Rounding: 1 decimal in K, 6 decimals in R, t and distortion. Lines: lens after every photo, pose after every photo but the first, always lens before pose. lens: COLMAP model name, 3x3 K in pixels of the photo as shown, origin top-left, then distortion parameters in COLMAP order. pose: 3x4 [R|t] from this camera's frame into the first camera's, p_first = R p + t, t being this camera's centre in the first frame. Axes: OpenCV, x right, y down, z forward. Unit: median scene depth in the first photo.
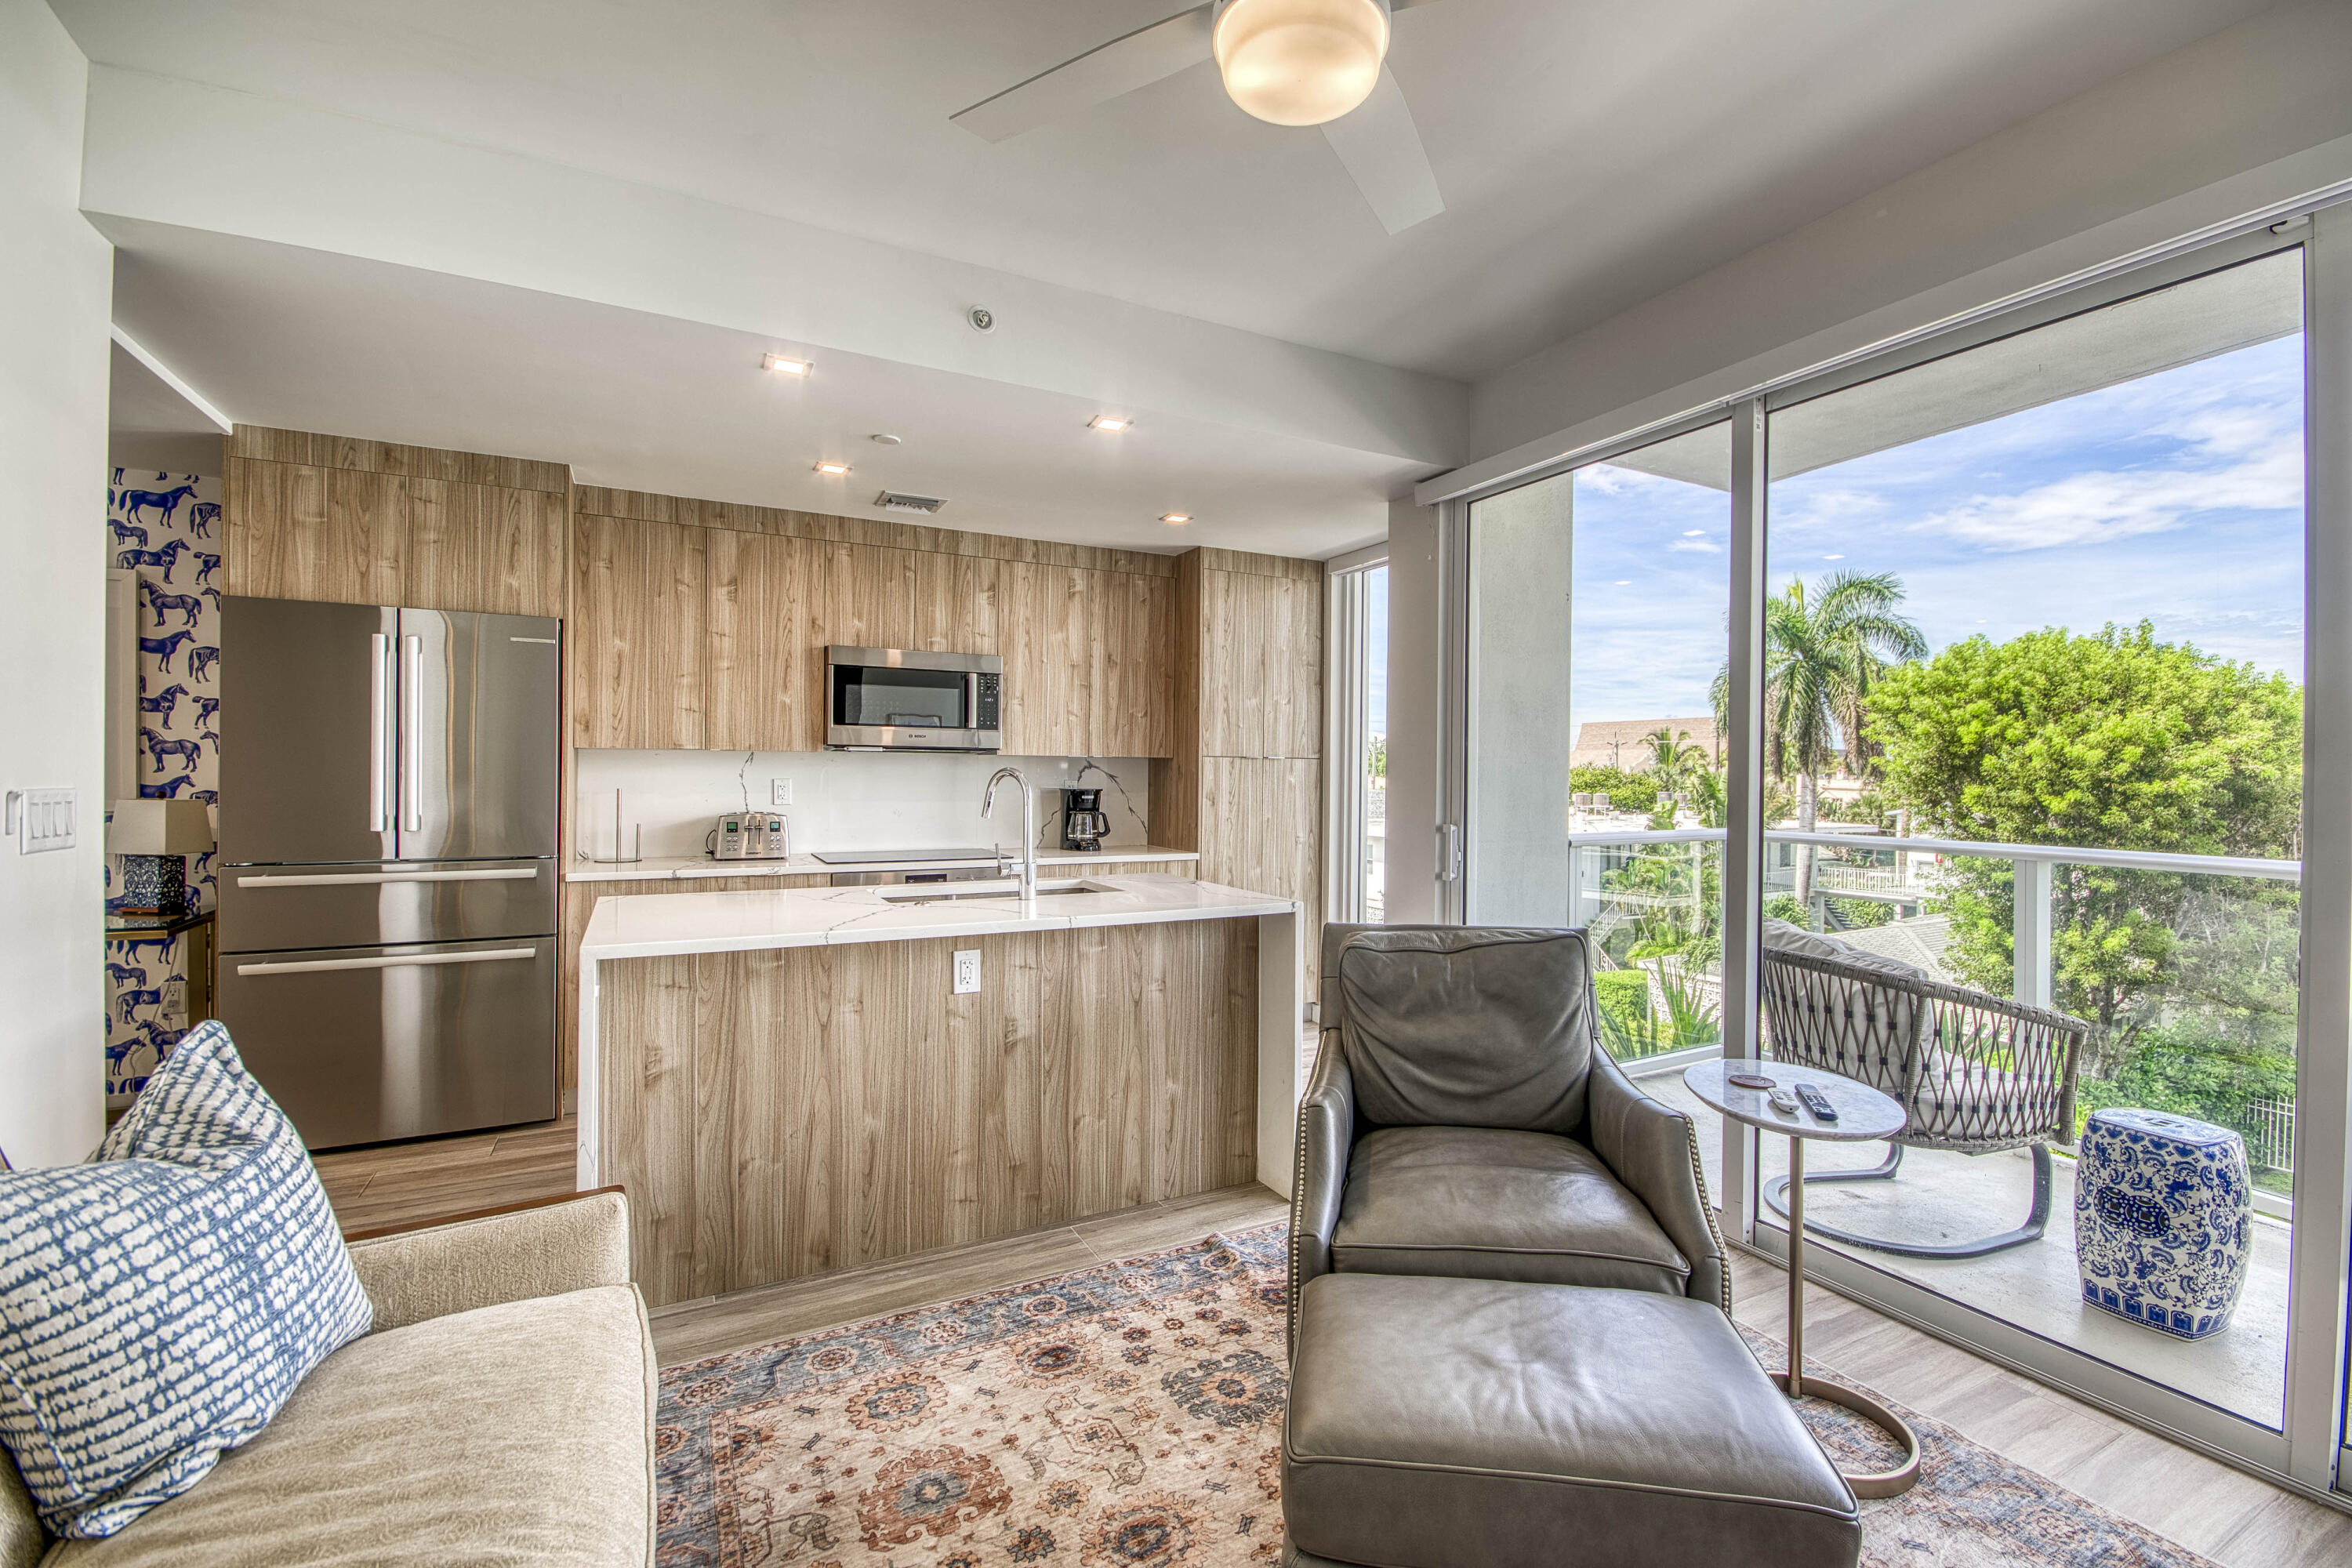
lens RADIAL K [[1045.1, 0, 1224.6], [0, 1045.1, 773.8], [0, 0, 1]] dist [0.008809, -0.010963]
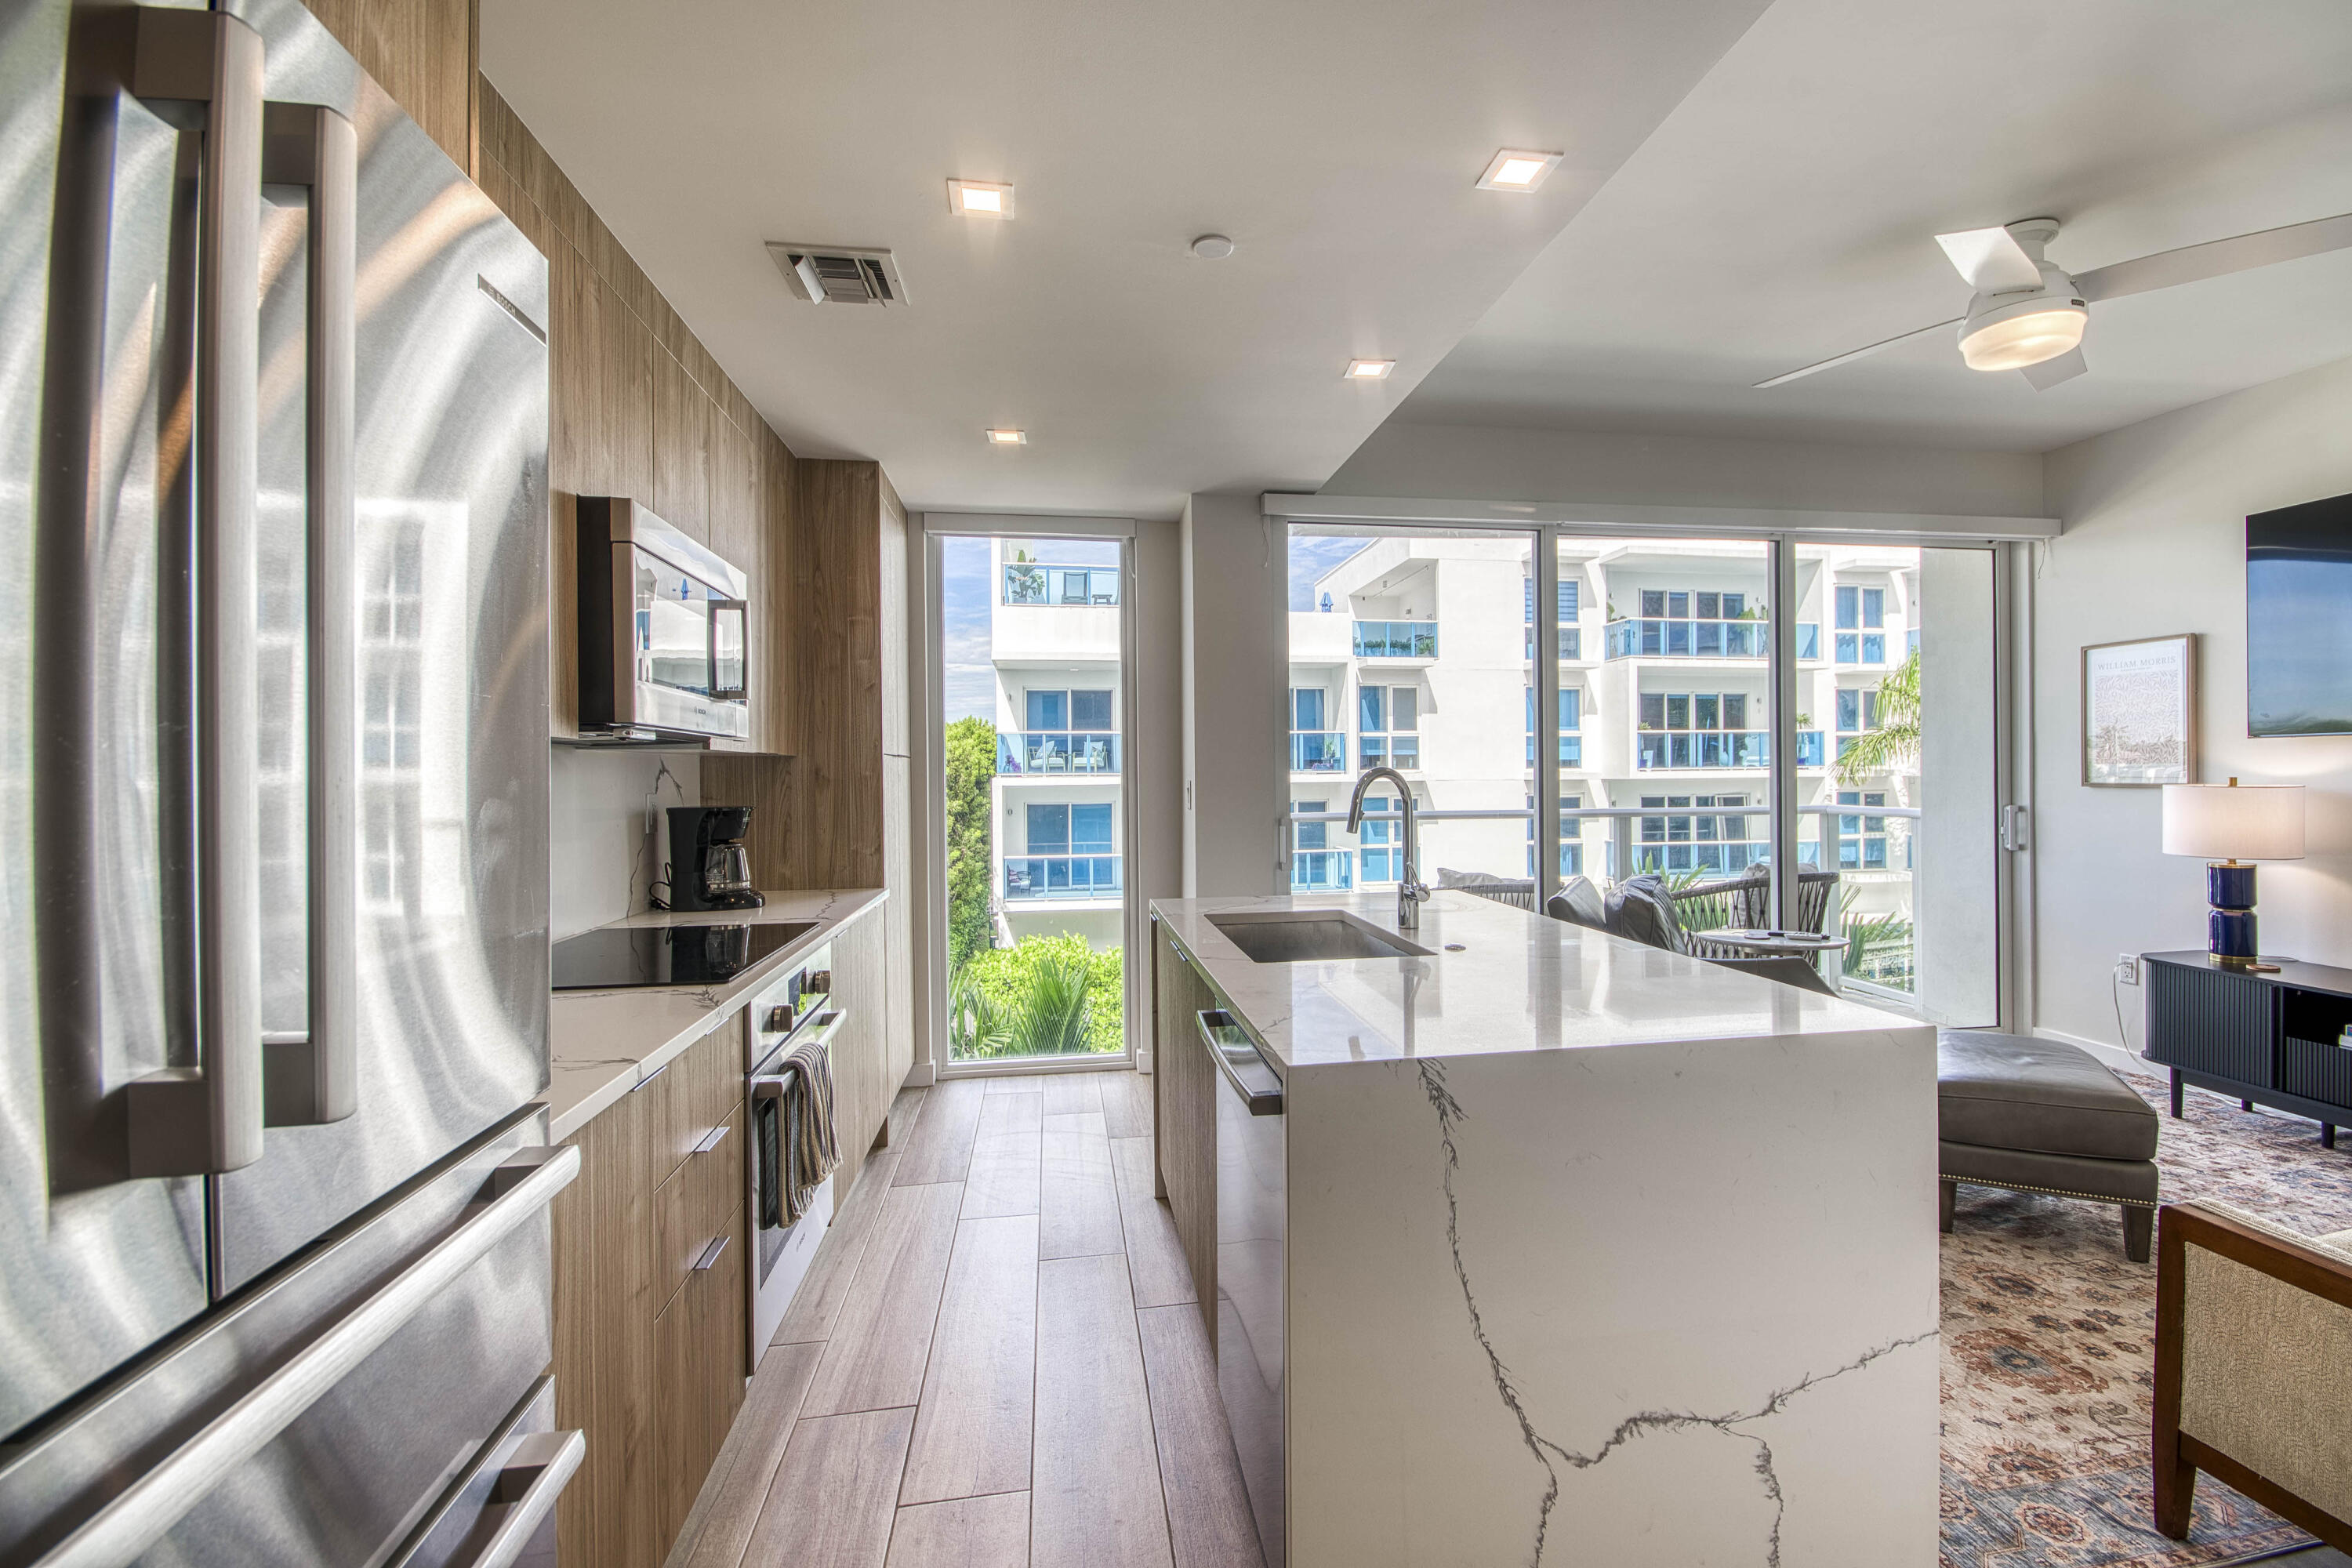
lens RADIAL K [[1045.1, 0, 1231.0], [0, 1045.1, 777.5], [0, 0, 1]] dist [0.008809, -0.010963]
pose [[0.322804, -0.016925, 0.946314, -0.705140], [0.014219, 0.999814, 0.013031, -0.007025], [-0.946359, 0.009249, 0.322985, 0.606255]]
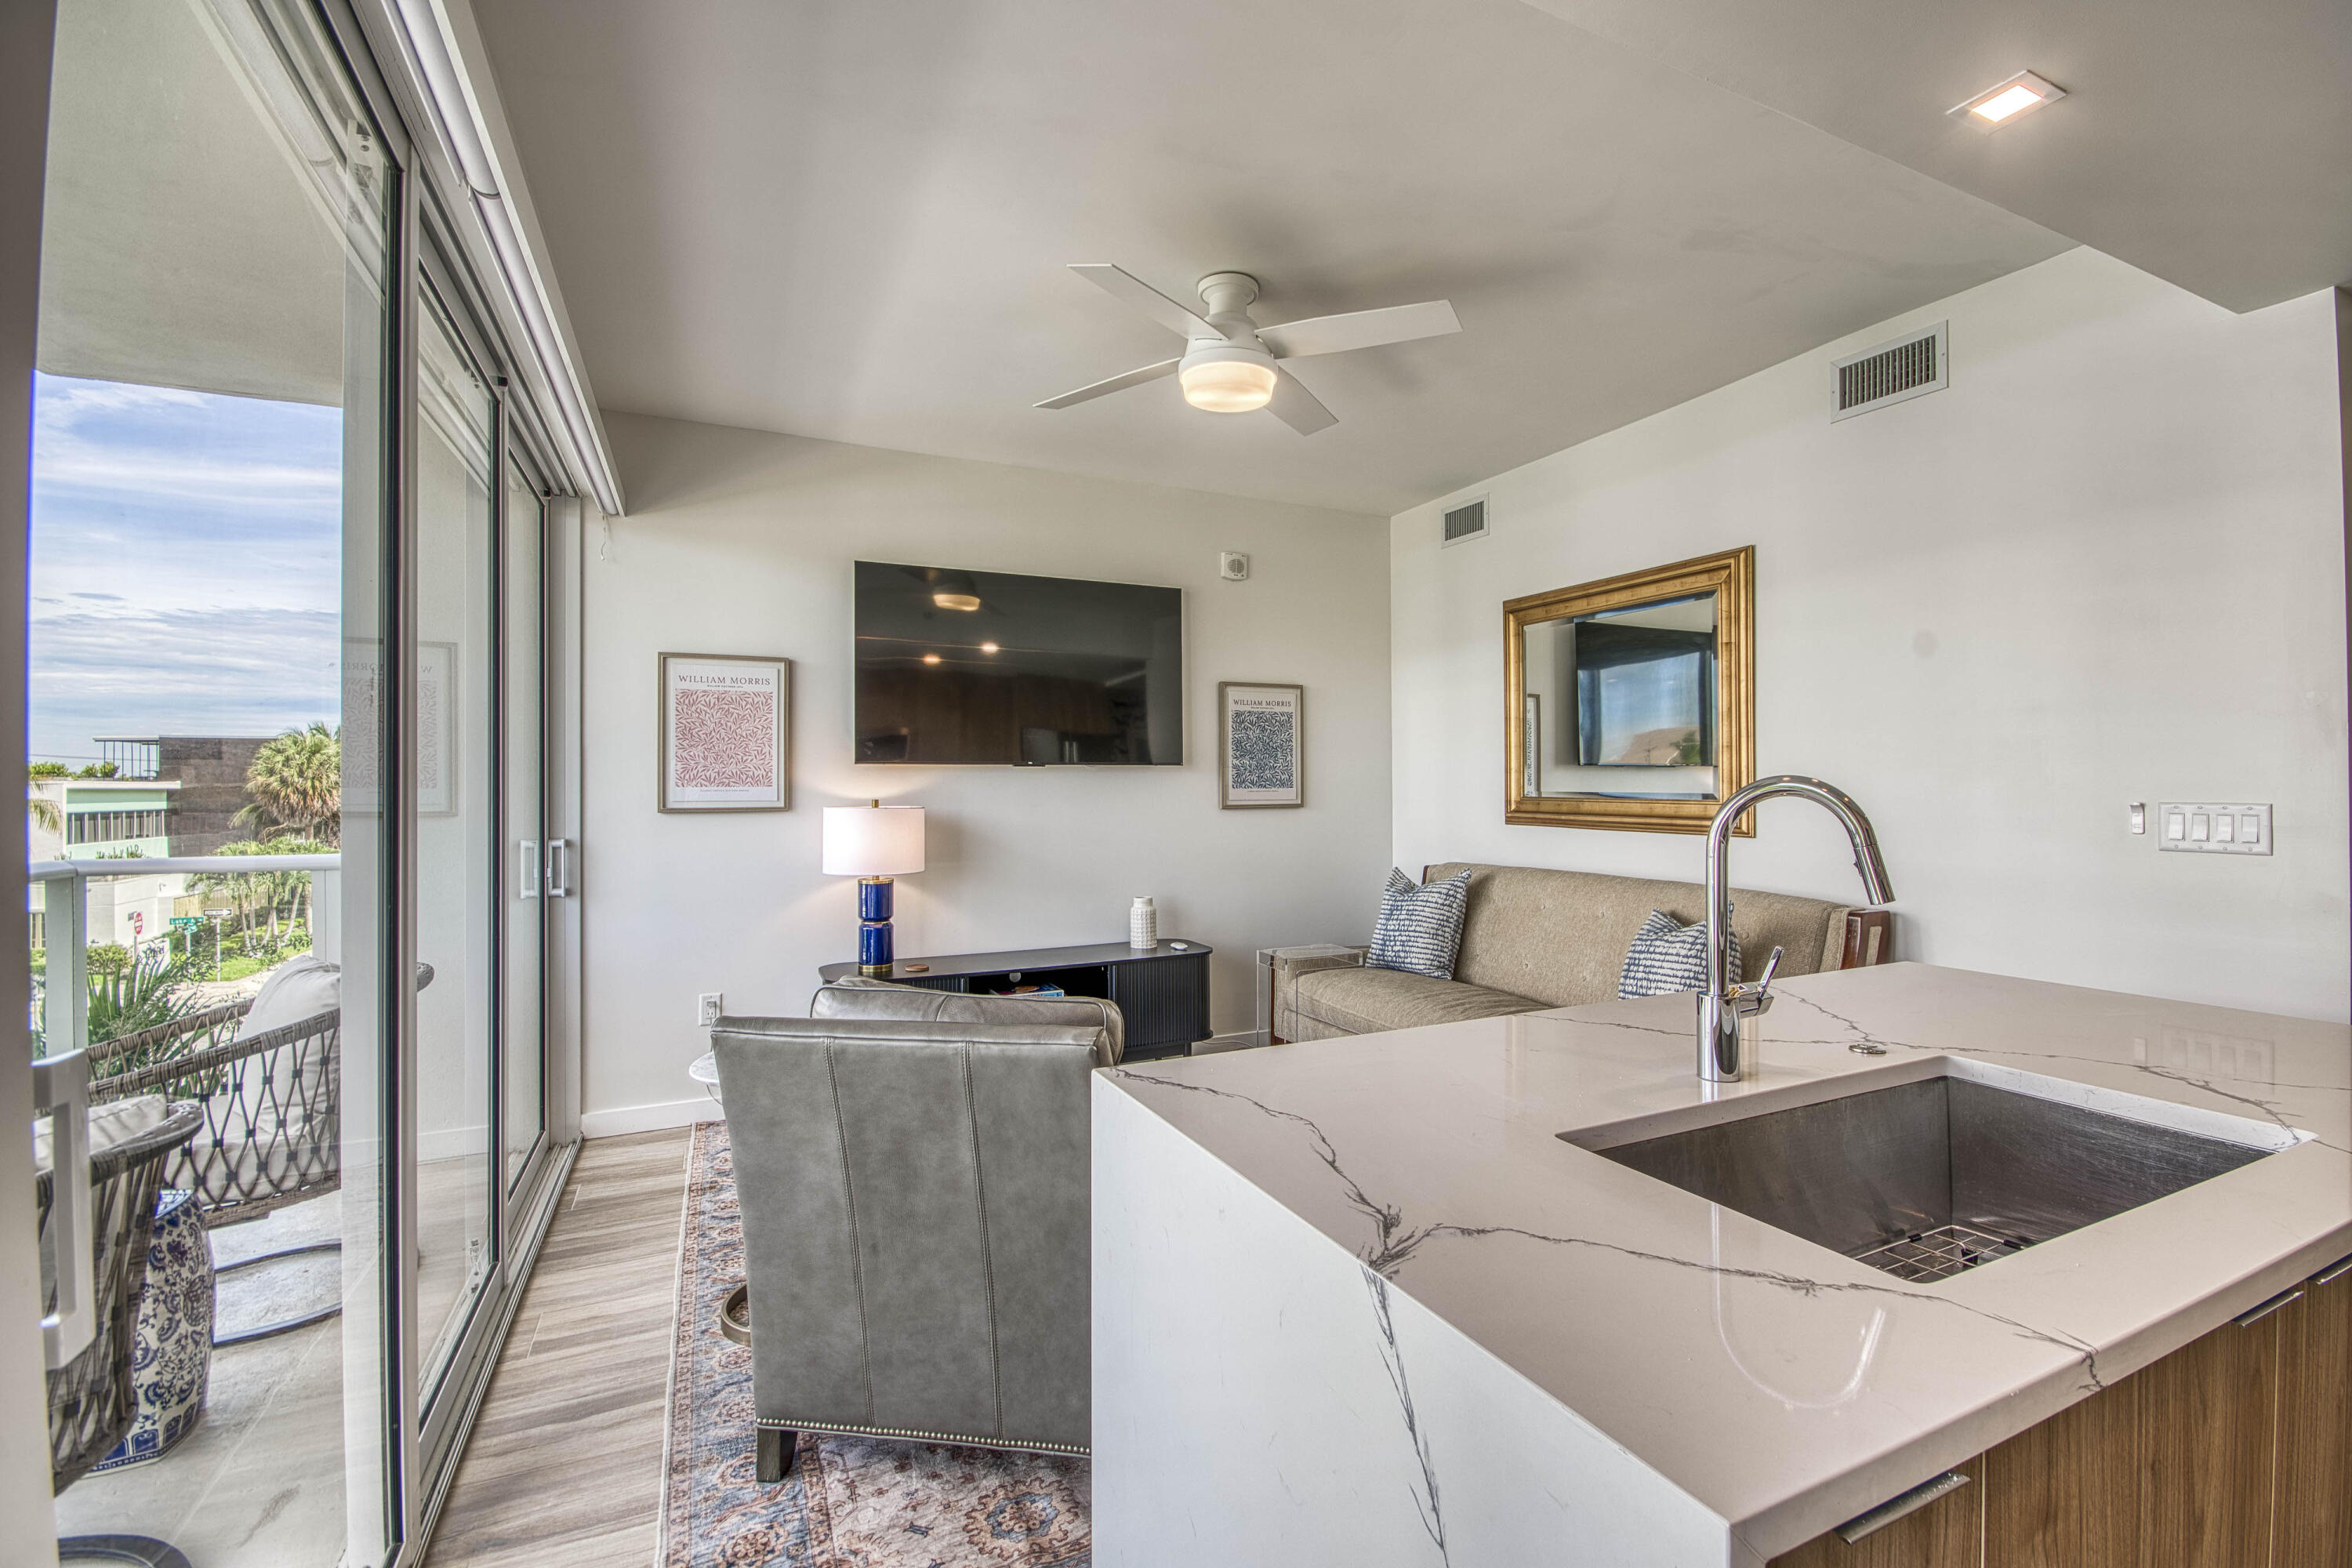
lens RADIAL K [[1045.1, 0, 1232.0], [0, 1045.1, 776.7], [0, 0, 1]] dist [0.008809, -0.010963]
pose [[-0.999282, -0.004756, 0.037584, 0.002592], [-0.004910, 0.999980, -0.004016, -0.002822], [-0.037564, -0.004197, -0.999285, 1.014172]]
